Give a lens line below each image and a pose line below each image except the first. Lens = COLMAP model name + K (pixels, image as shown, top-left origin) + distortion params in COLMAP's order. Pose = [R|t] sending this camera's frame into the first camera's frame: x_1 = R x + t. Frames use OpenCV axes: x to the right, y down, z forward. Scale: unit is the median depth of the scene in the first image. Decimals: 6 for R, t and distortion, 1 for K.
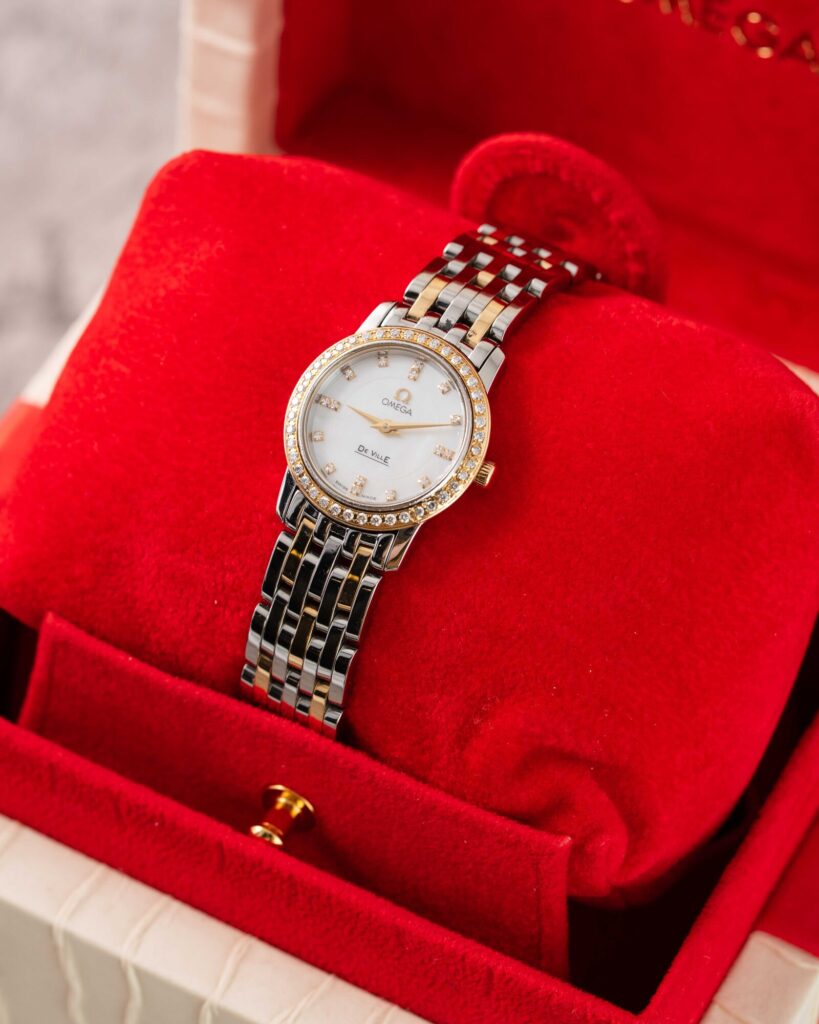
lens RADIAL K [[4581.3, 0, 409.5], [0, 4581.3, 512.0], [0, 0, 1]] dist [-0.180100, -4.783118]
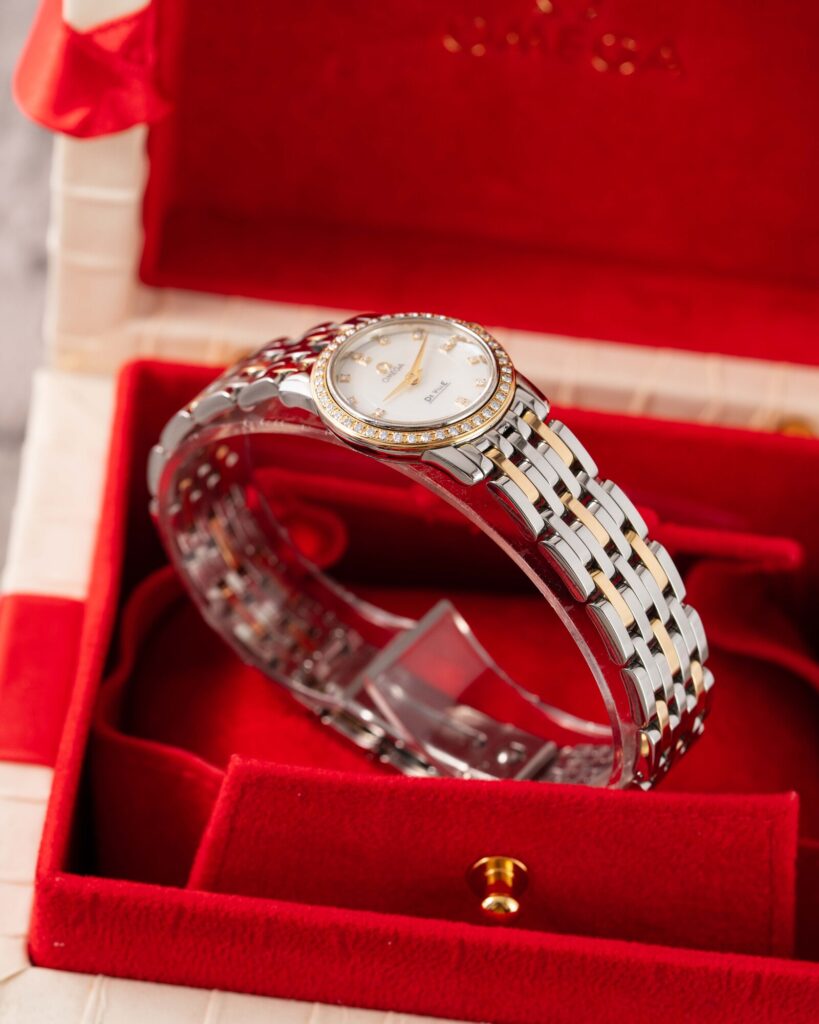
lens RADIAL K [[4581.3, 0, 409.5], [0, 4581.3, 512.0], [0, 0, 1]] dist [-0.180100, -4.783118]
pose [[0.908984, -0.272431, 0.315482, -0.347474], [0.276572, 0.960443, 0.032507, -0.055271], [-0.311859, 0.057705, 0.948375, 0.037745]]
